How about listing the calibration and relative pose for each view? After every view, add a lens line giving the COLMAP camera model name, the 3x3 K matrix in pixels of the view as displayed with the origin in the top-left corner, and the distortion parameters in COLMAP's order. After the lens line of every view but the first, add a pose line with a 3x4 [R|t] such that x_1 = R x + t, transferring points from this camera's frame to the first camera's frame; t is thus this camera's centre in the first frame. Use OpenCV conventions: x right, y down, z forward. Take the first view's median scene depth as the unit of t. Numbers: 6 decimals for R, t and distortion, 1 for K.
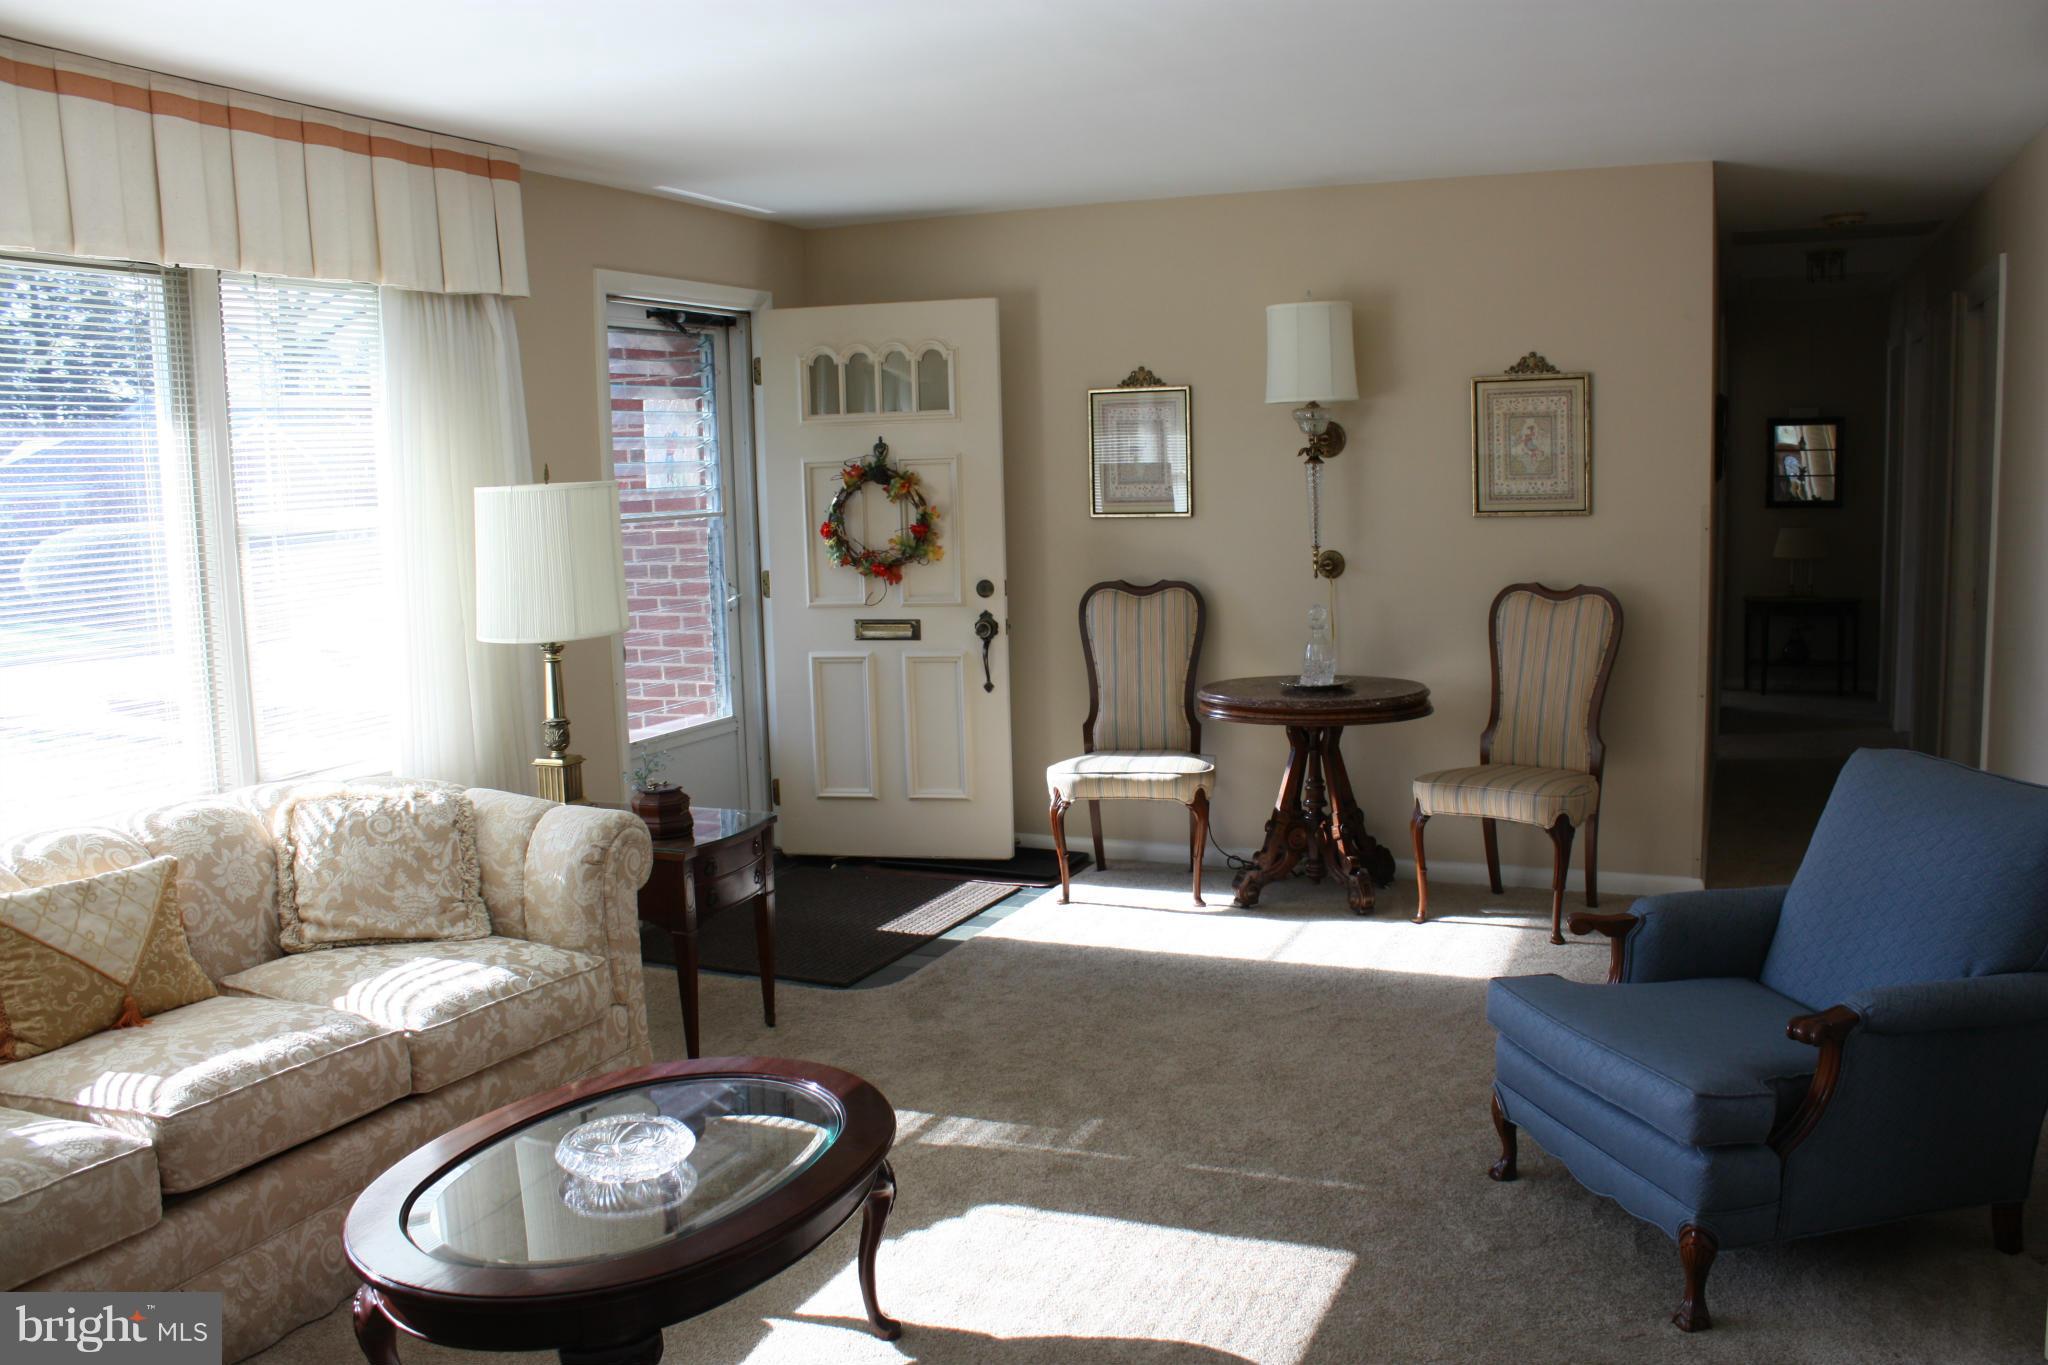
lens RADIAL K [[1689.2, 0, 1024.0], [0, 1689.2, 682.5], [0, 0, 1]] dist [-0.149657, 0.159726]
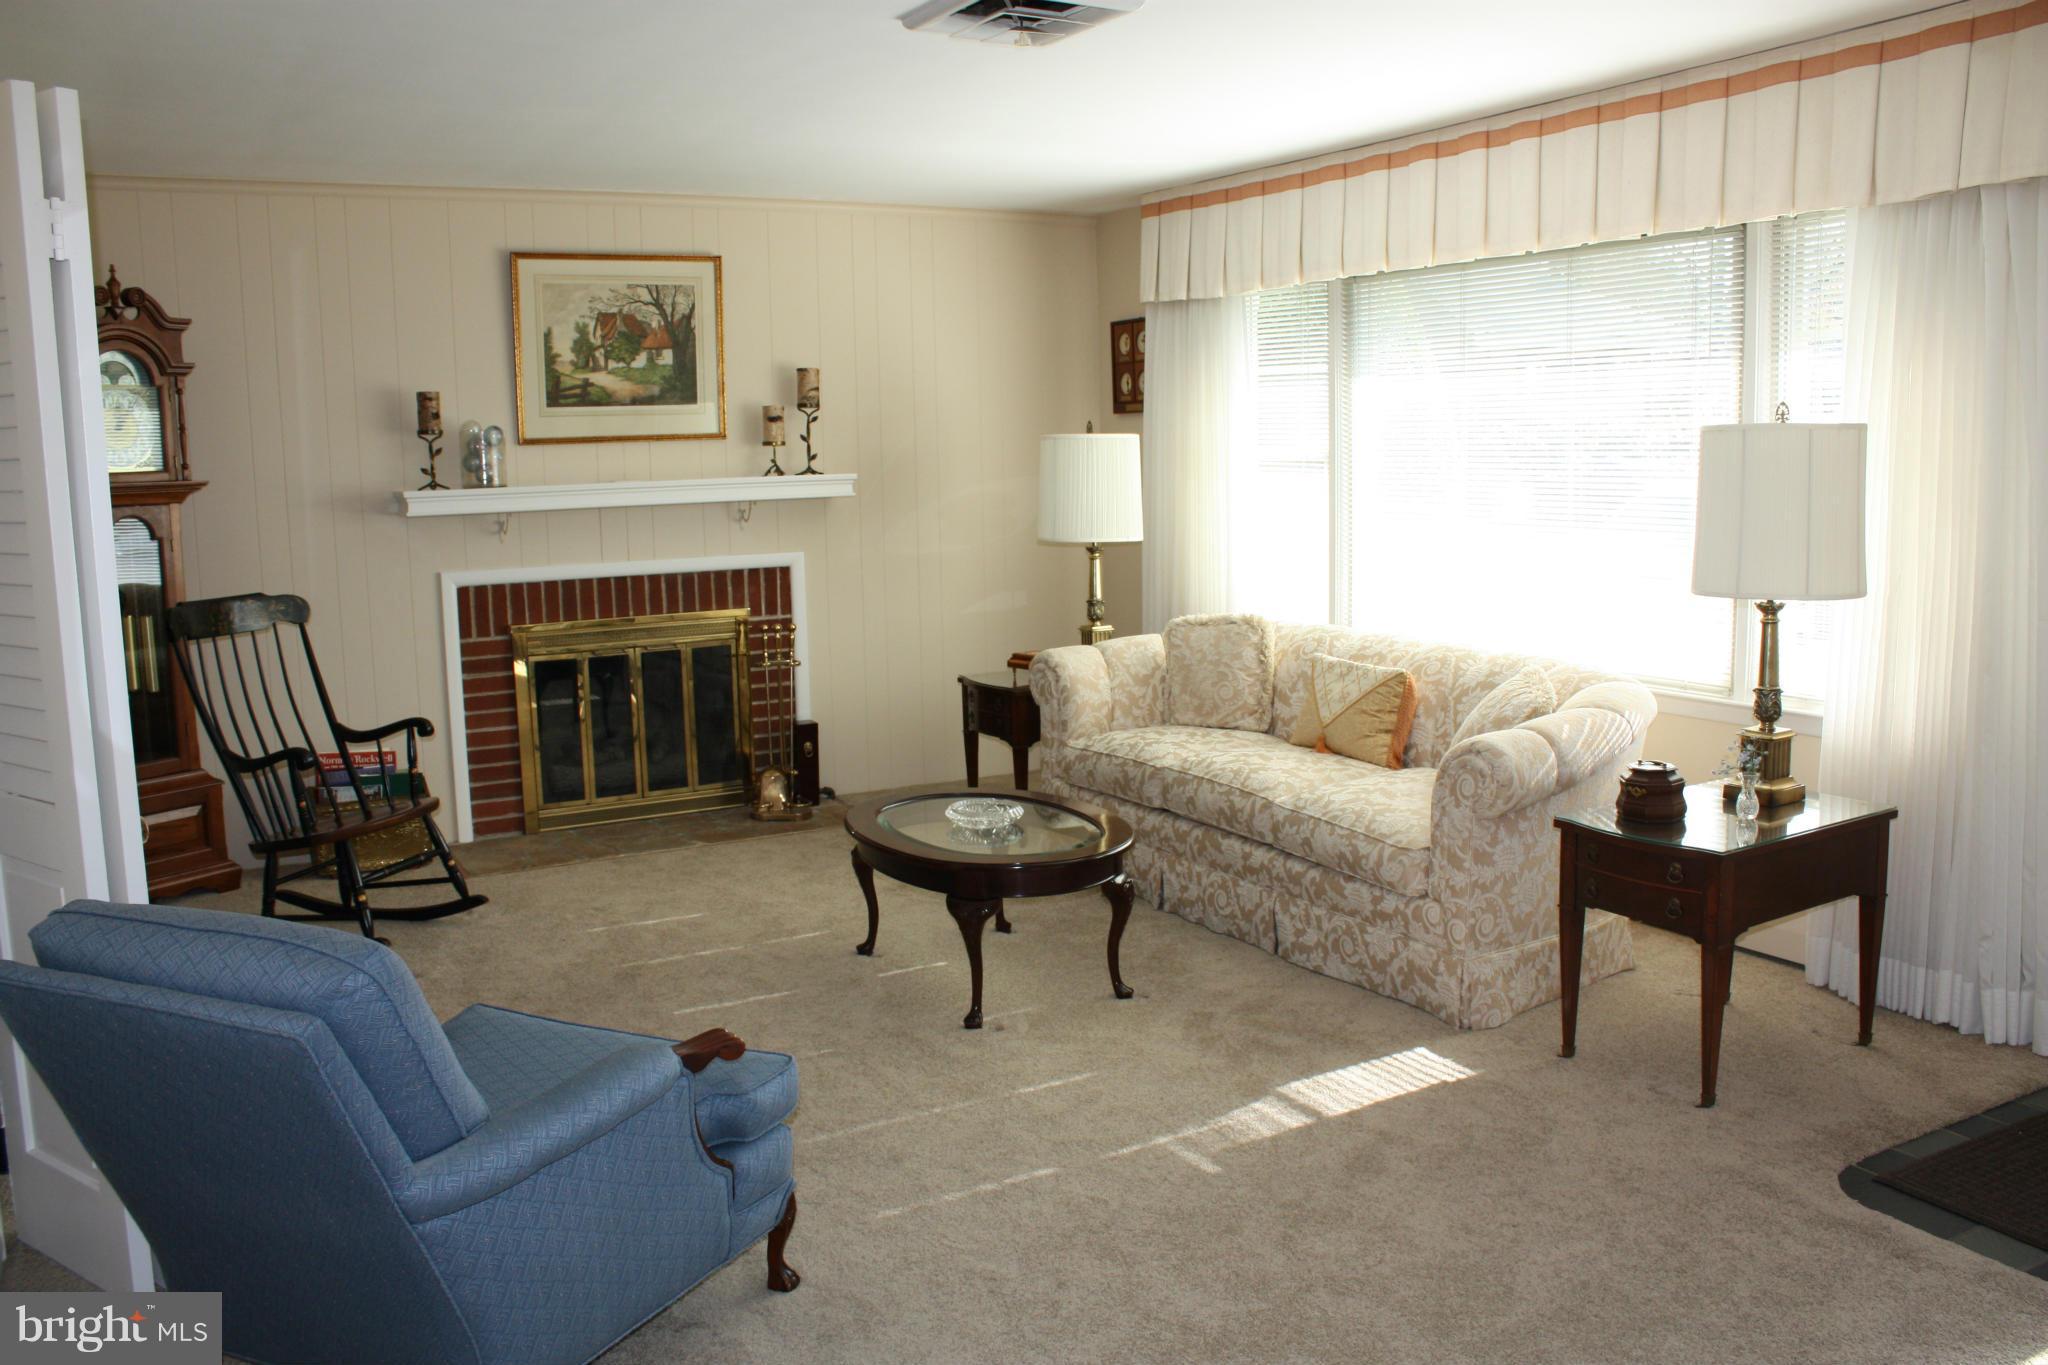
lens RADIAL K [[1689.2, 0, 1024.0], [0, 1689.2, 682.5], [0, 0, 1]] dist [-0.149657, 0.159726]
pose [[-0.600898, 0.159291, -0.783293, 0.921773], [-0.058050, 0.968658, 0.241520, -0.241142], [0.797215, 0.190599, -0.572818, 1.668054]]
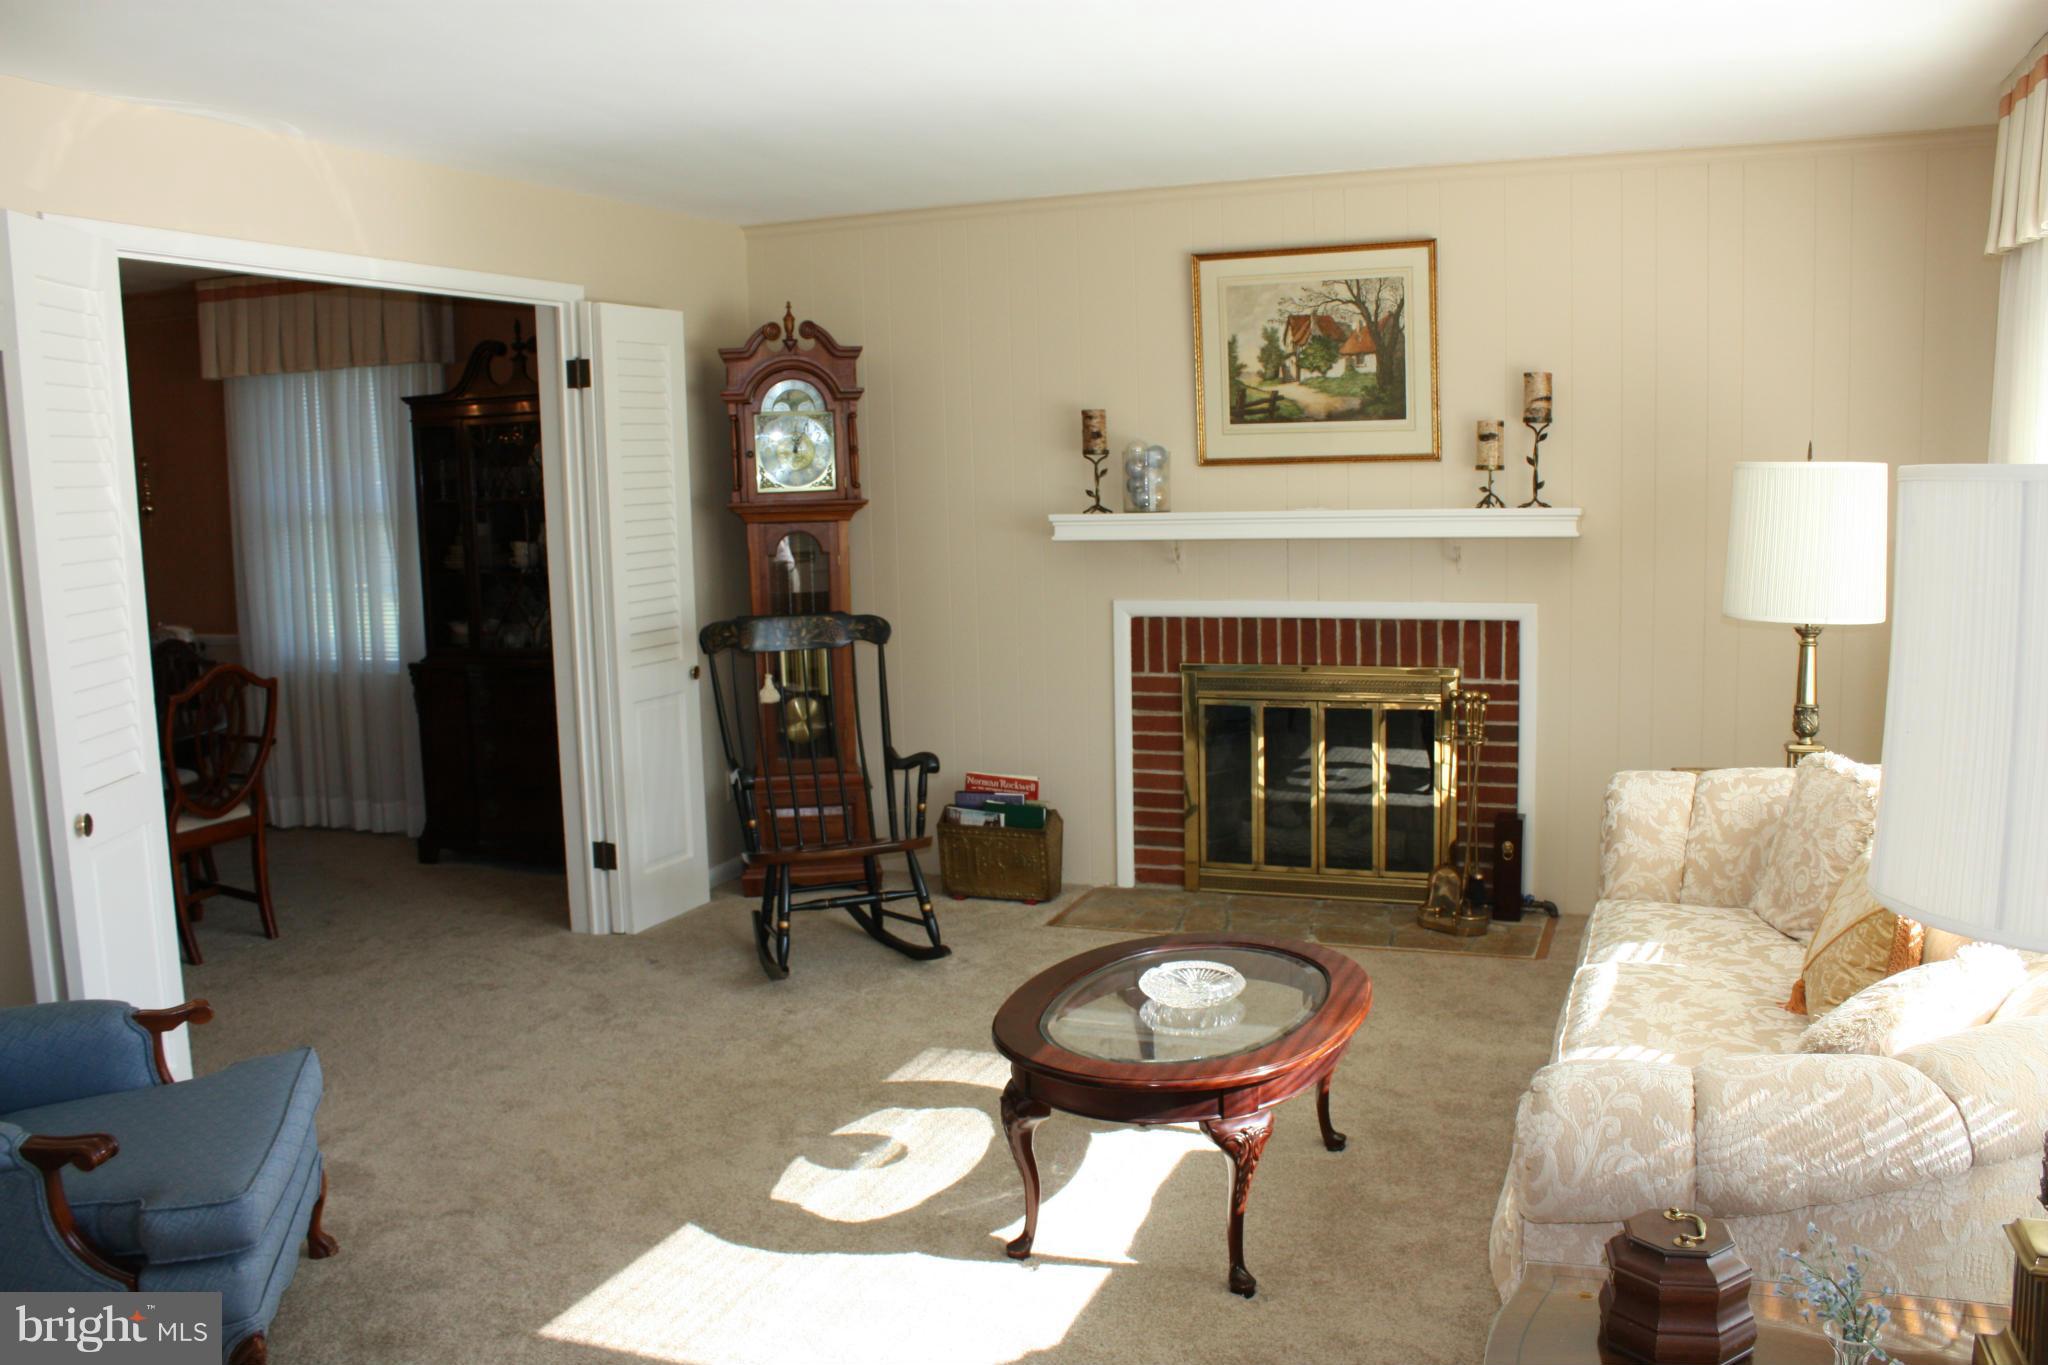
lens RADIAL K [[1689.2, 0, 1024.0], [0, 1689.2, 682.5], [0, 0, 1]] dist [-0.149657, 0.159726]
pose [[-0.996960, 0.063435, -0.045236, -0.054672], [0.050433, 0.967981, 0.245907, -0.231727], [0.059386, 0.242878, -0.968237, 1.811585]]
